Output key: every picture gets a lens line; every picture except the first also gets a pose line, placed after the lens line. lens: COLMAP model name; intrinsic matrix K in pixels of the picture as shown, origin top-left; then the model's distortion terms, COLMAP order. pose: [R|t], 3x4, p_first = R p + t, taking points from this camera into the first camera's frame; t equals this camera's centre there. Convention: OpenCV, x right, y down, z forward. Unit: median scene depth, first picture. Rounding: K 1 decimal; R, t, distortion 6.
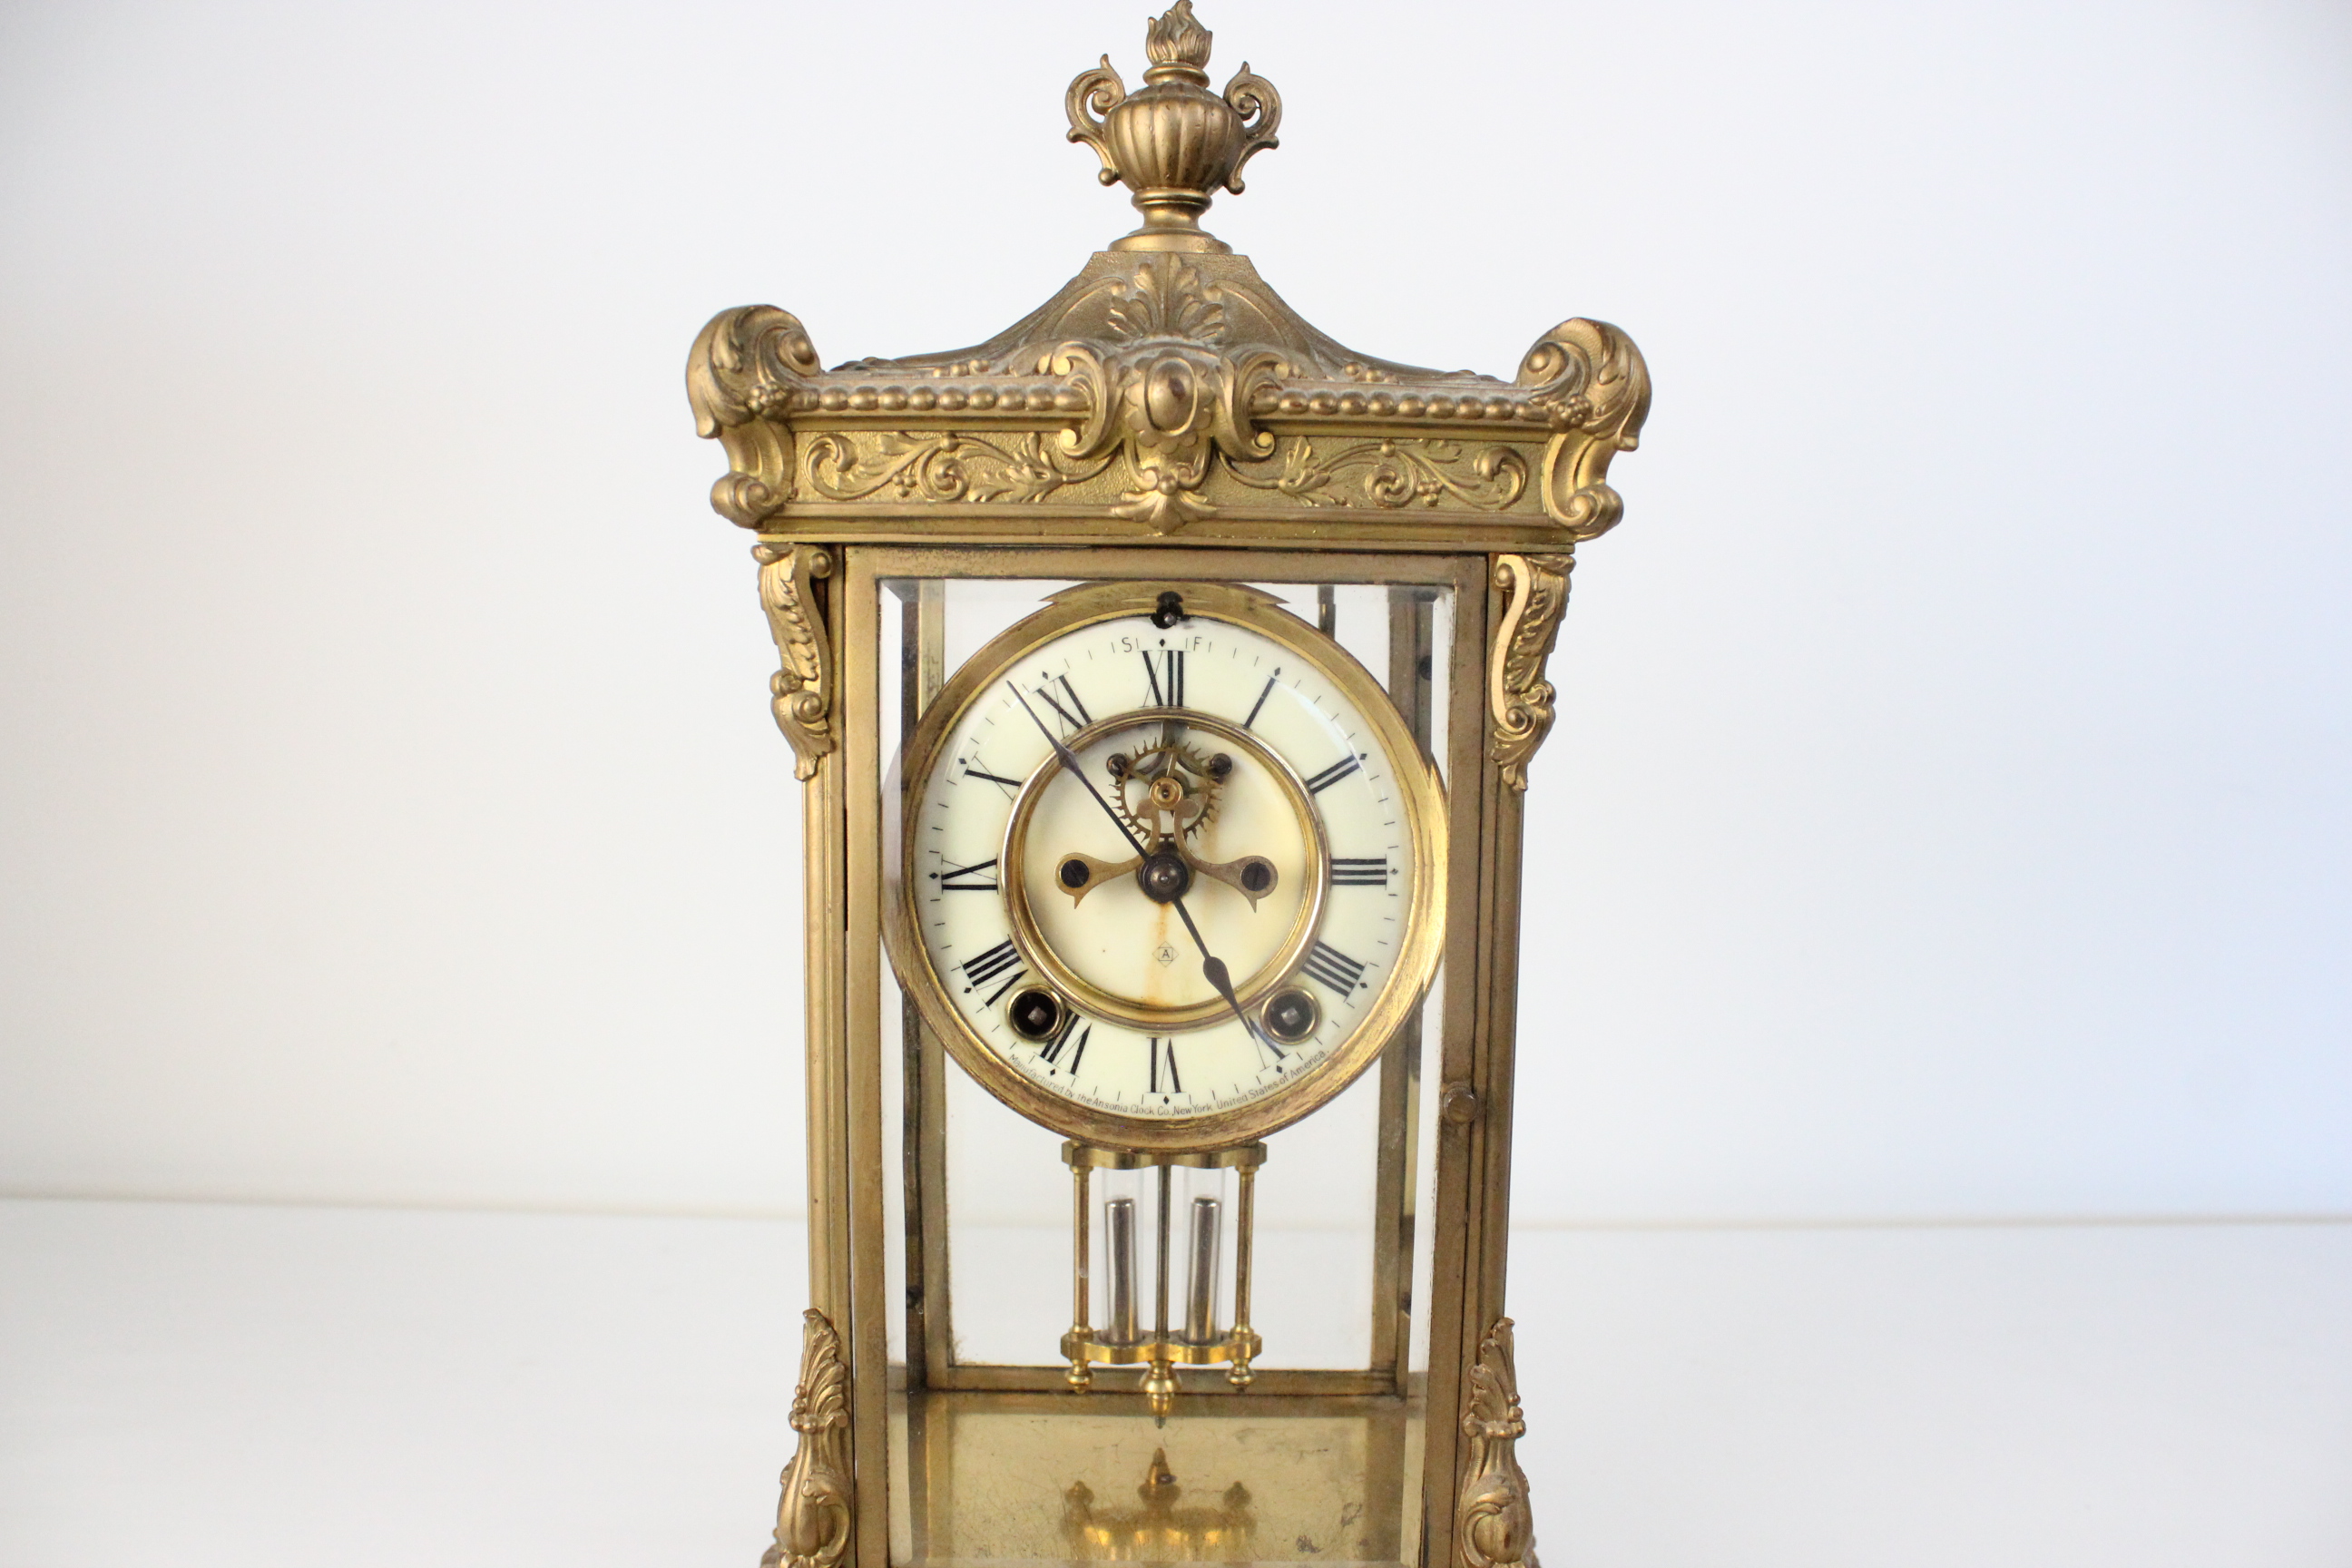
lens RADIAL K [[1899.6, 0, 1182.5], [0, 1899.6, 795.2], [0, 0, 1]] dist [-0.153596, 0.001693]
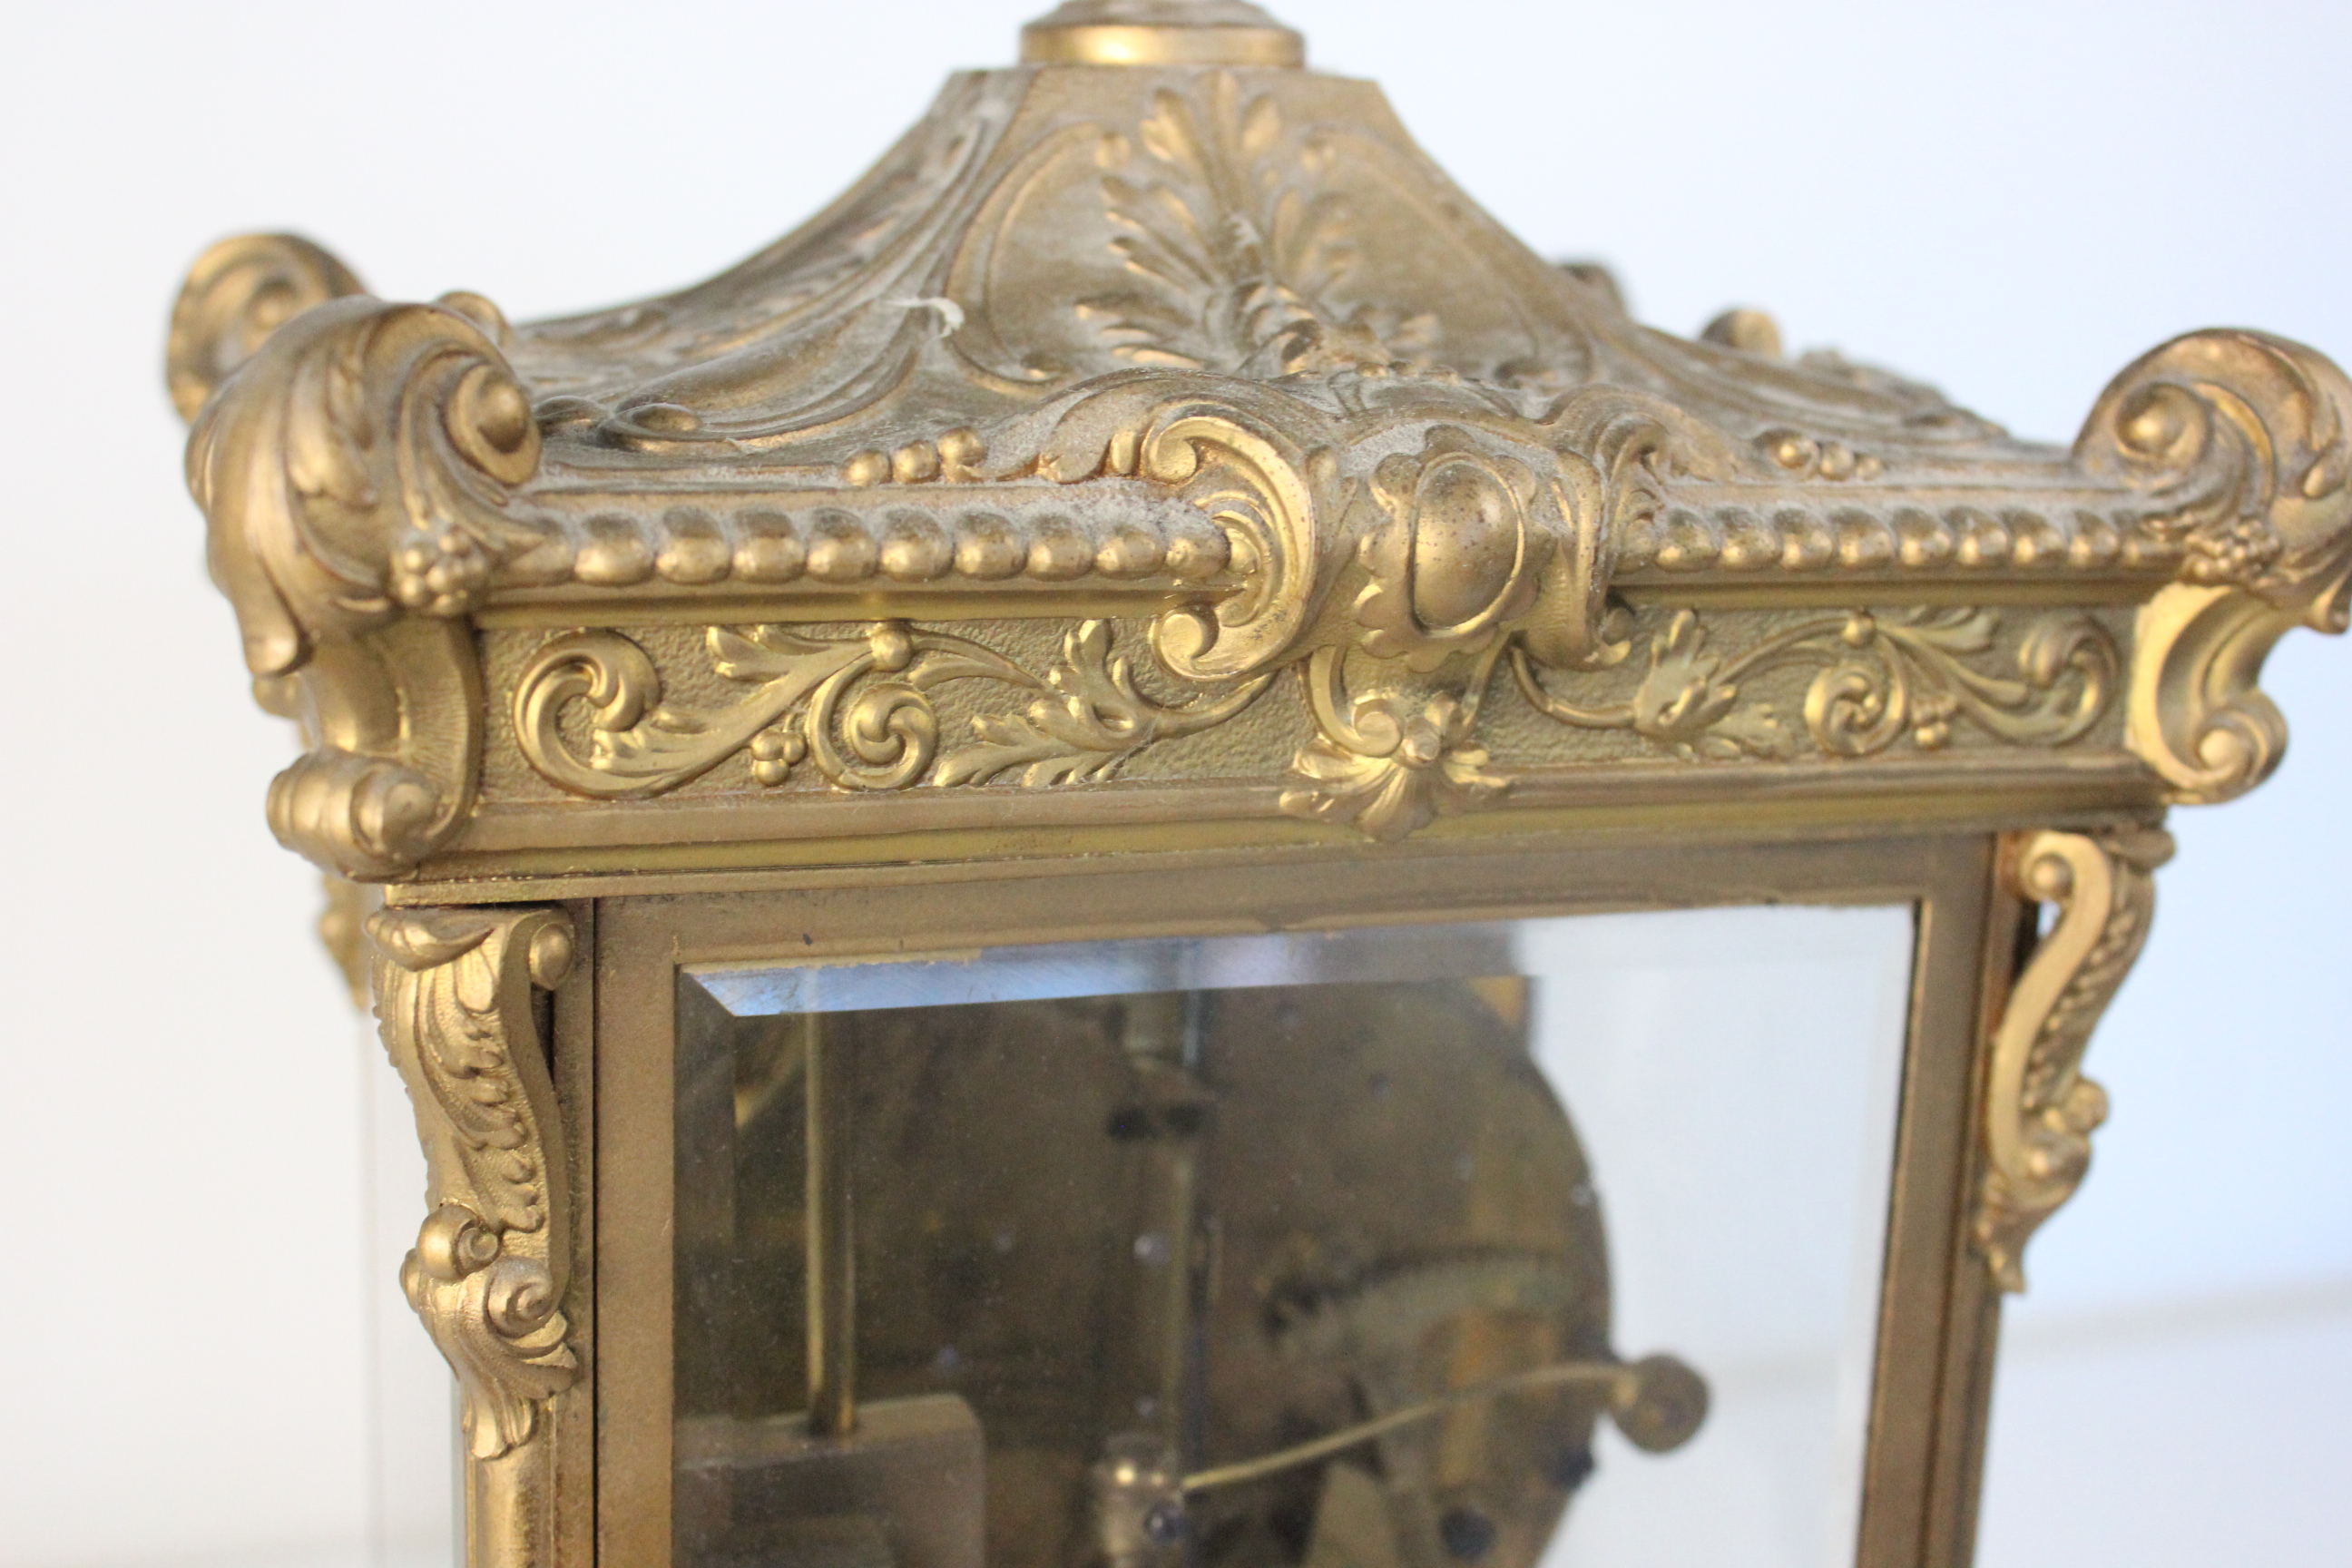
lens RADIAL K [[3138.5, 0, 1311.4], [0, 3138.5, 783.3], [0, 0, 1]] dist [-0.100413, 0.011682]
pose [[0.935727, -0.049975, 0.349166, -0.254265], [0.011506, 0.993710, 0.111393, -0.215386], [-0.352536, -0.100217, 0.930416, 0.327473]]
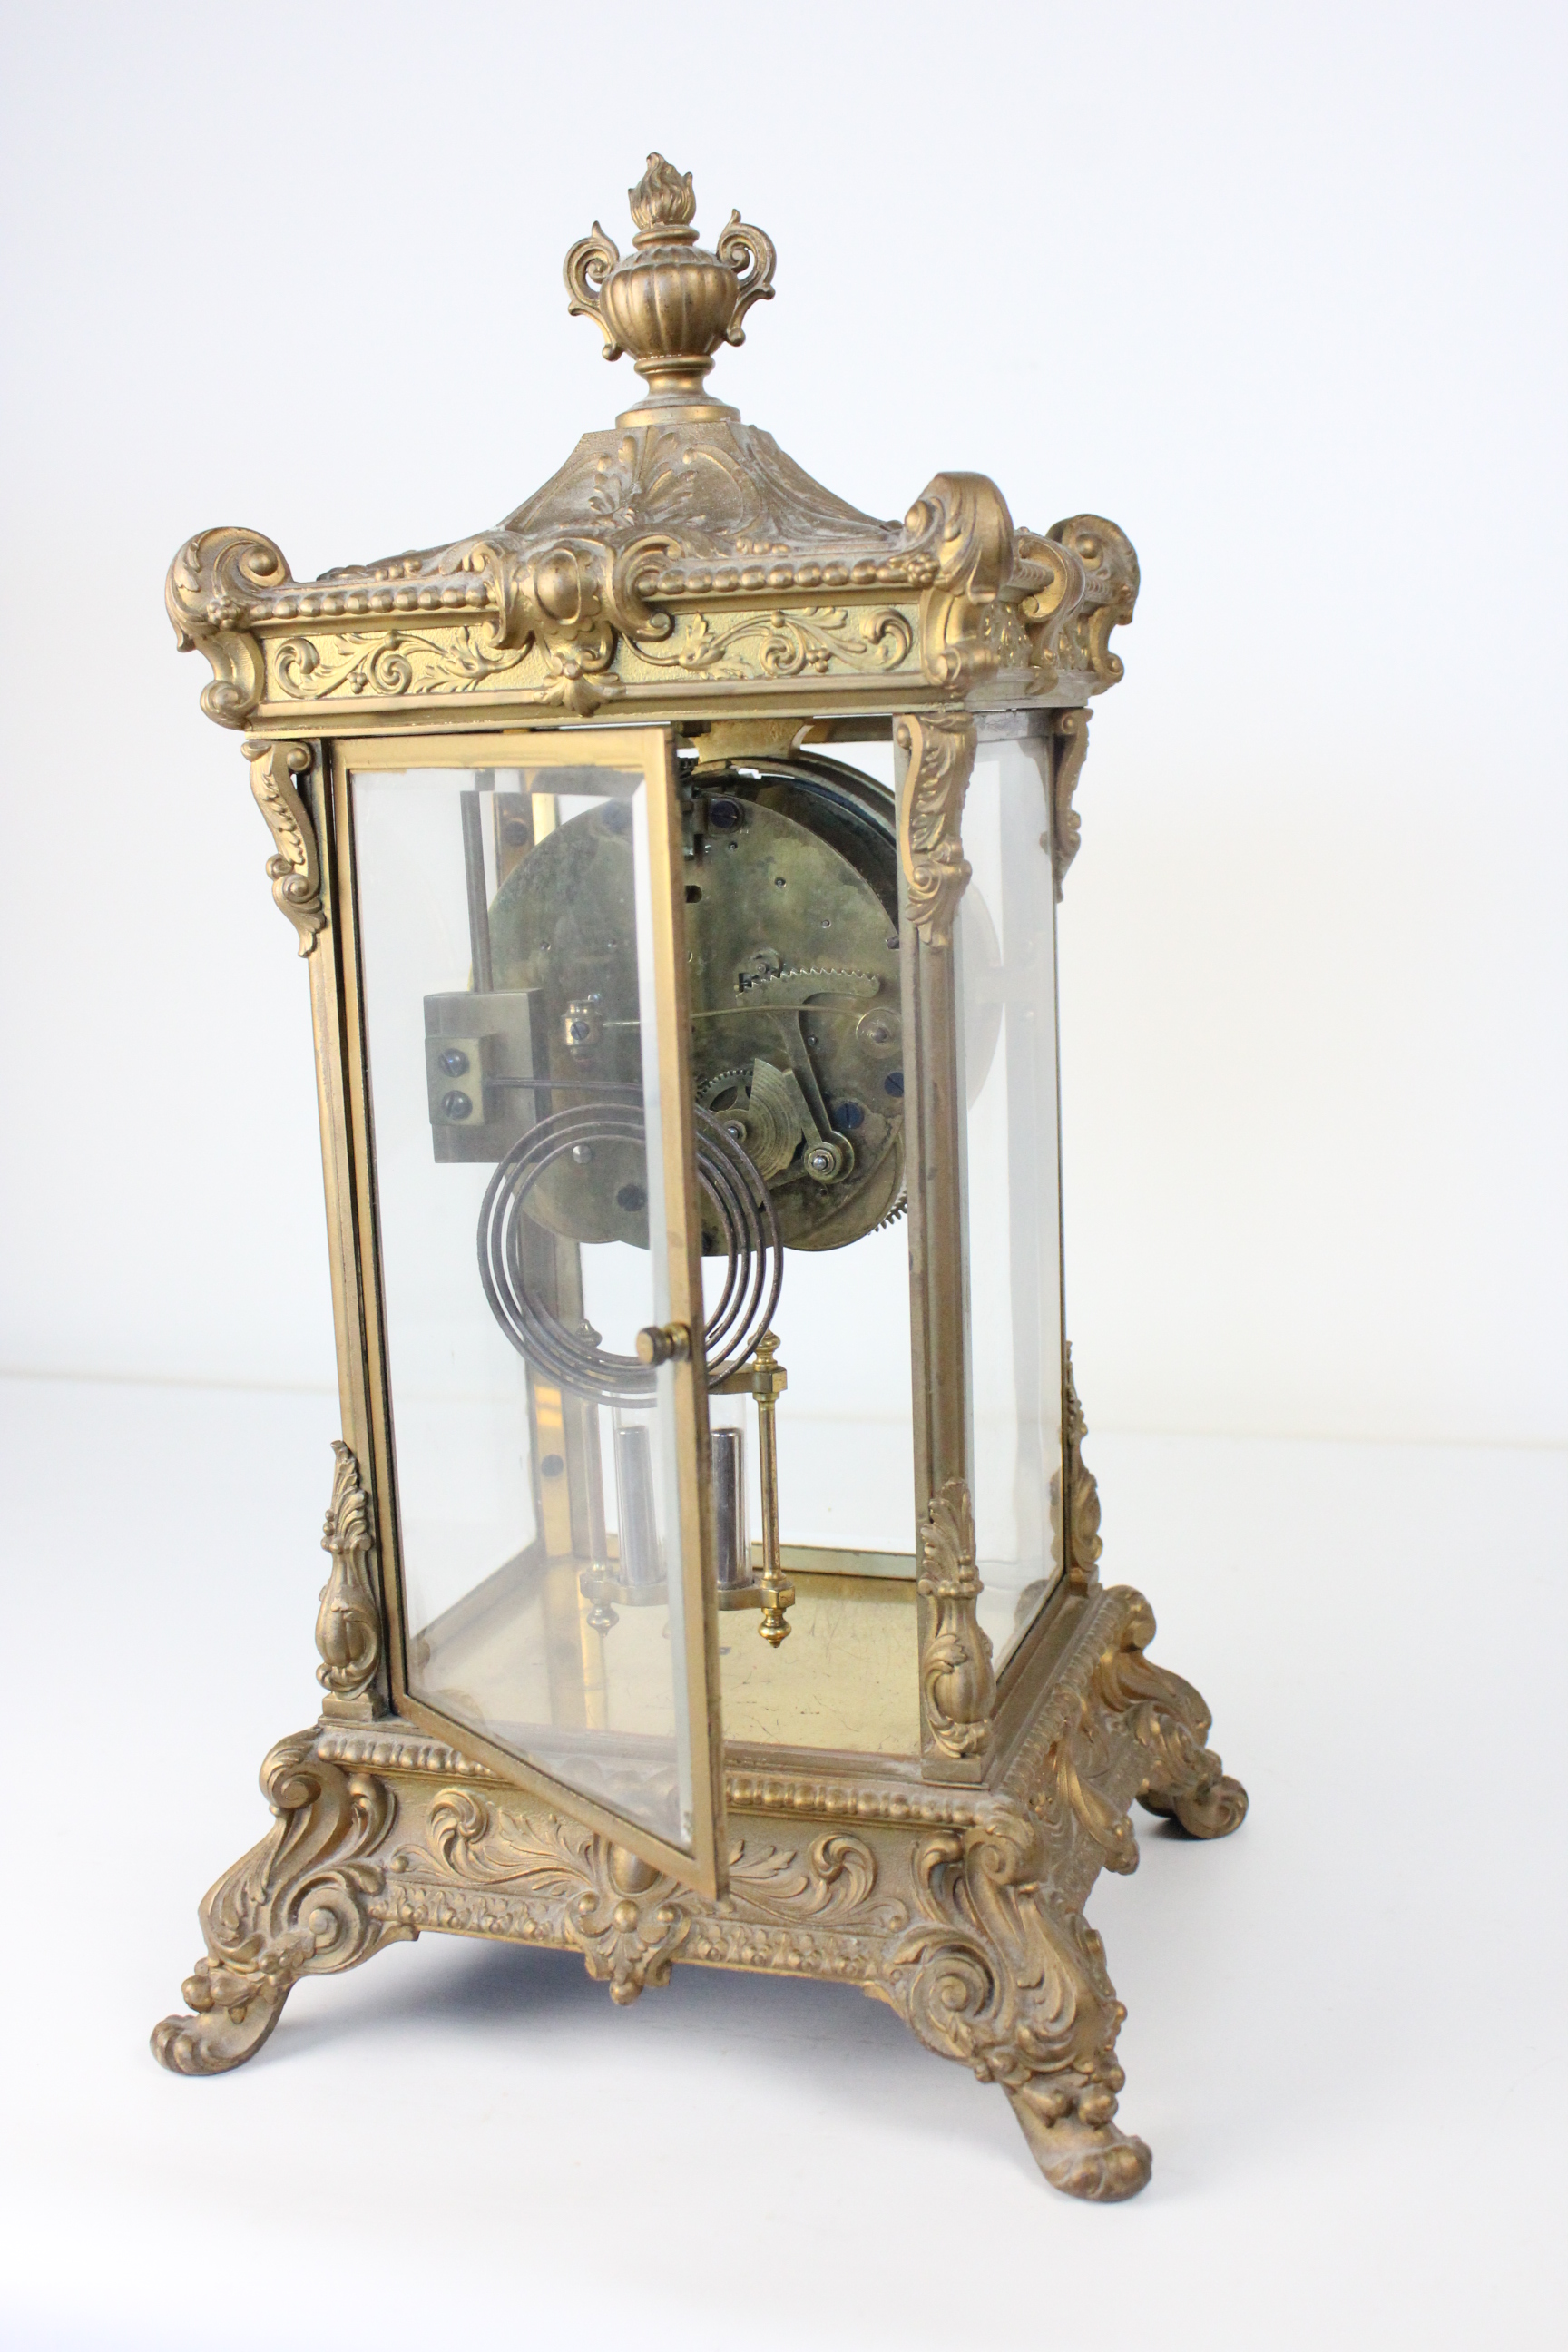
lens RADIAL K [[2440.2, 0, 743.2], [0, 2440.2, 1166.4], [0, 0, 1]] dist [-0.092915, 0.008127]
pose [[0.949236, 0.004760, -0.314529, 0.473615], [0.020980, 0.996701, 0.078402, 0.008631], [0.313864, -0.081021, 0.946005, -0.261518]]
